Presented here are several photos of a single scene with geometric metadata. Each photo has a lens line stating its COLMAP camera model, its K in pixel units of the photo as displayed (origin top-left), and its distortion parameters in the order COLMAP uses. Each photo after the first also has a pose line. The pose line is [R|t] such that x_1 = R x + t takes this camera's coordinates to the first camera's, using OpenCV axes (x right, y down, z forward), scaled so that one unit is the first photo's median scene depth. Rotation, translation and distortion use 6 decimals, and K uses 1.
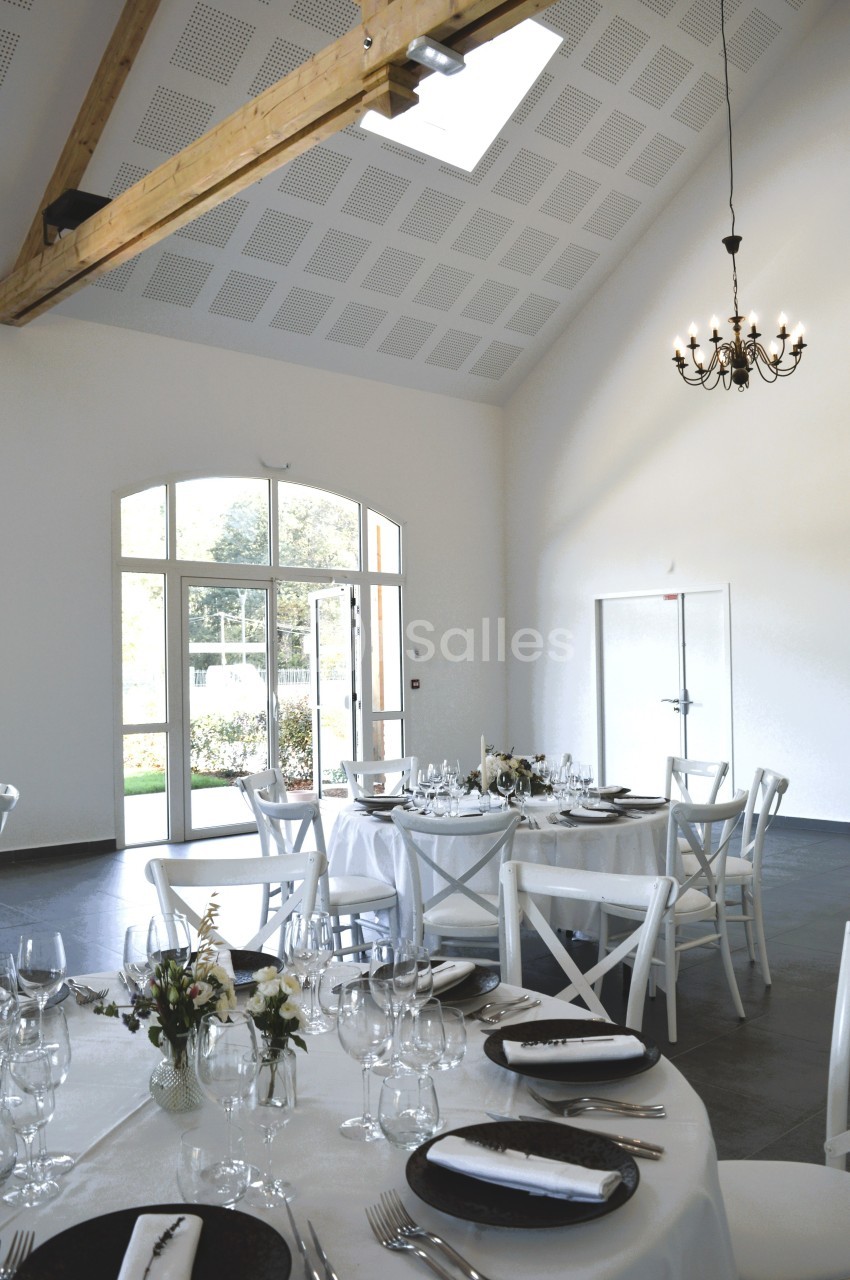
lens RADIAL K [[1092.0, 0, 425.0], [0, 1092.0, 658.0], [0, 0, 1]] dist [-0.070510, -0.003523]
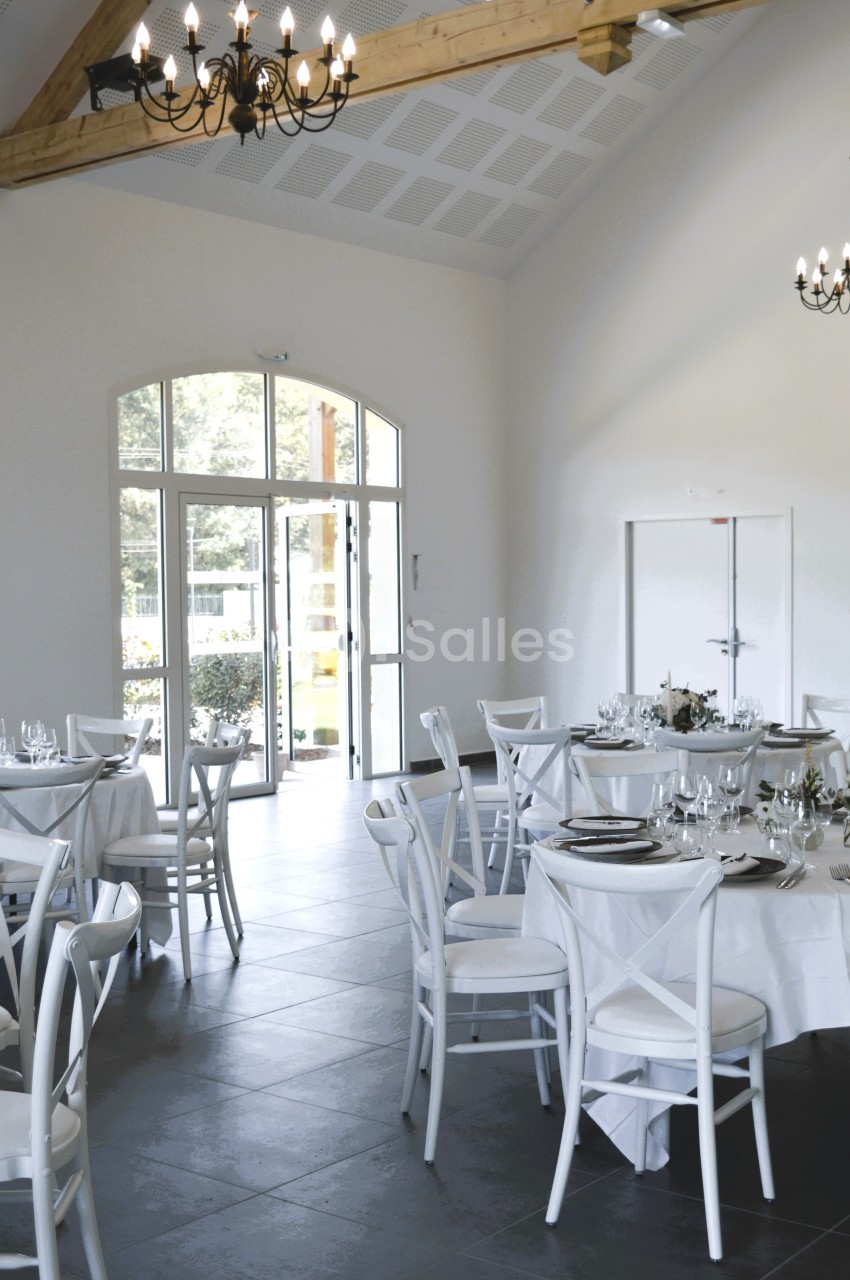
lens RADIAL K [[1685.9, 0, 418.8], [0, 1685.9, 704.6], [0, 0, 1]] dist [-0.030514, -0.028416]
pose [[0.987581, -0.004373, 0.157051, -0.221910], [-0.007314, 0.997249, 0.073761, -0.007692], [-0.156941, -0.073994, 0.984832, -0.289167]]
